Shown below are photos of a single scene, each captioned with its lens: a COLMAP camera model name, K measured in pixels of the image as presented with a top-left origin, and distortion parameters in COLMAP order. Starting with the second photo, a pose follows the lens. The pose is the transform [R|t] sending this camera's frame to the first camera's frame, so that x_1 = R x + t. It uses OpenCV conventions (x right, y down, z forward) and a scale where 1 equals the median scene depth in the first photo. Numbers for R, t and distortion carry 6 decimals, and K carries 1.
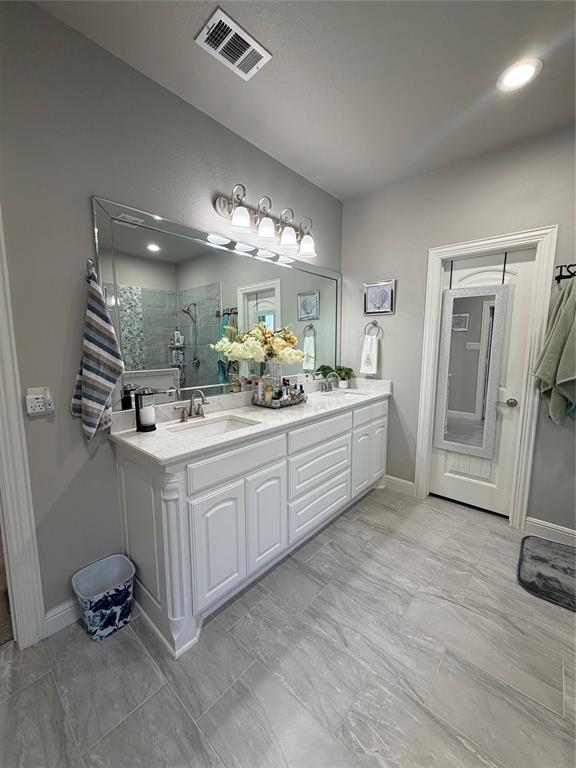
lens RADIAL K [[307.1, 0, 287.7], [0, 307.1, 382.3], [0, 0, 1]] dist [-0.001533, 0.000077]
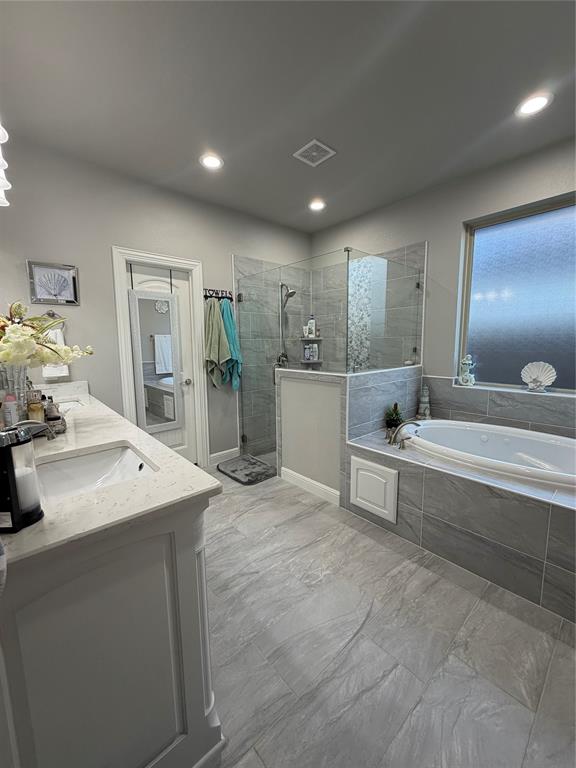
lens RADIAL K [[307.1, 0, 287.7], [0, 307.1, 382.3], [0, 0, 1]] dist [-0.001533, 0.000077]
pose [[0.117952, -0.132462, 0.984145, -0.795465], [0.135112, 0.983988, 0.116247, -0.043699], [-0.983785, 0.119258, 0.133960, 0.515453]]
